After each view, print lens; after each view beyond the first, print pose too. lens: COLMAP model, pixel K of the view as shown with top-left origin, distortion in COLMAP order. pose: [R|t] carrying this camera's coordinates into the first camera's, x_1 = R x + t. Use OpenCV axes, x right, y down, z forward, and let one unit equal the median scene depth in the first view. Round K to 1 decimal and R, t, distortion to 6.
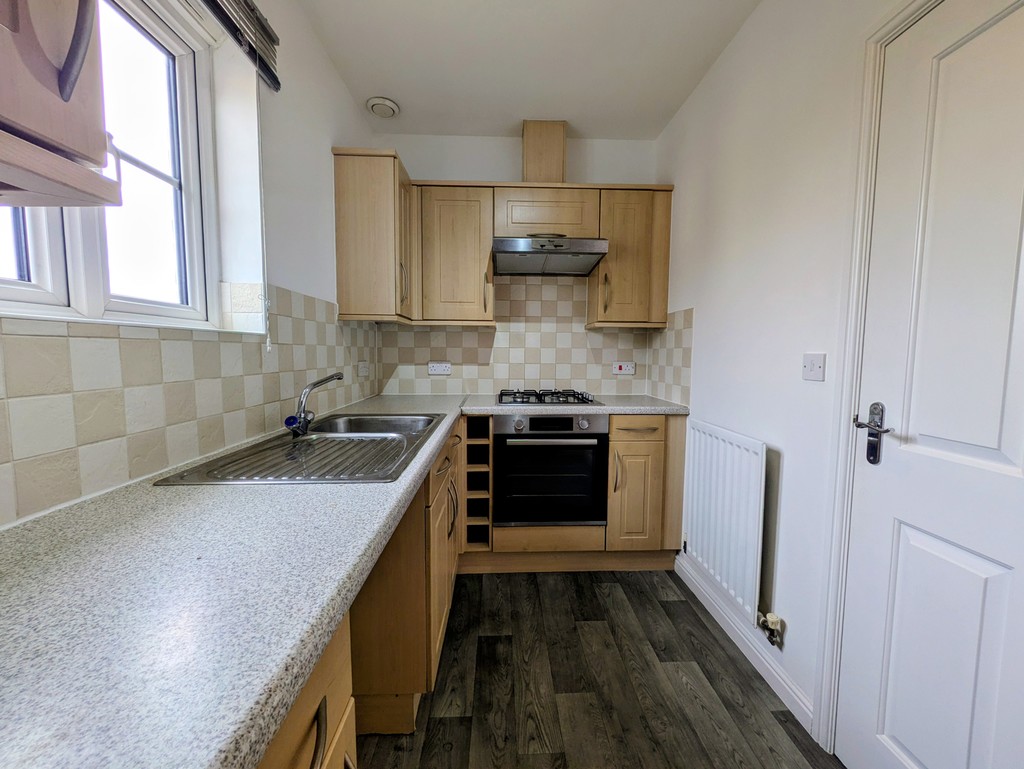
lens RADIAL K [[404.8, 0, 512.0], [0, 404.8, 382.4], [0, 0, 1]] dist [-0.000186, -0.000007]
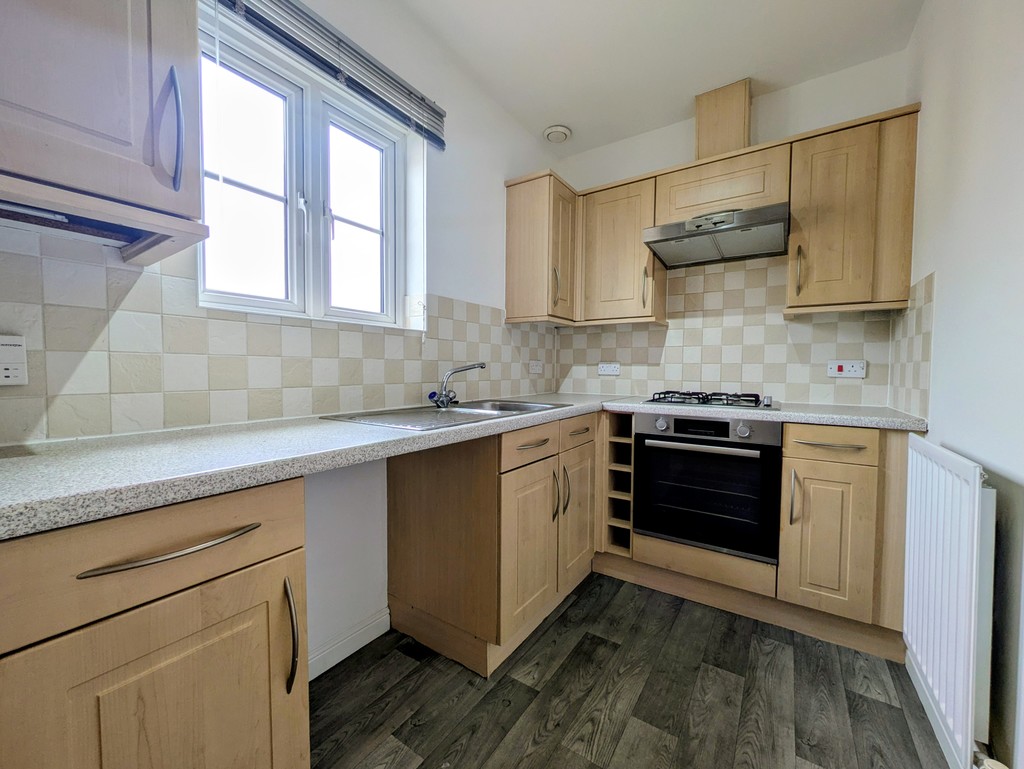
lens RADIAL K [[404.8, 0, 515.9], [0, 404.8, 382.6], [0, 0, 1]] dist [-0.000186, -0.000007]
pose [[0.810164, 0.020374, -0.585848, 0.285262], [-0.046788, 0.998455, -0.029979, 0.052264], [0.584332, 0.051699, 0.809866, 0.063379]]
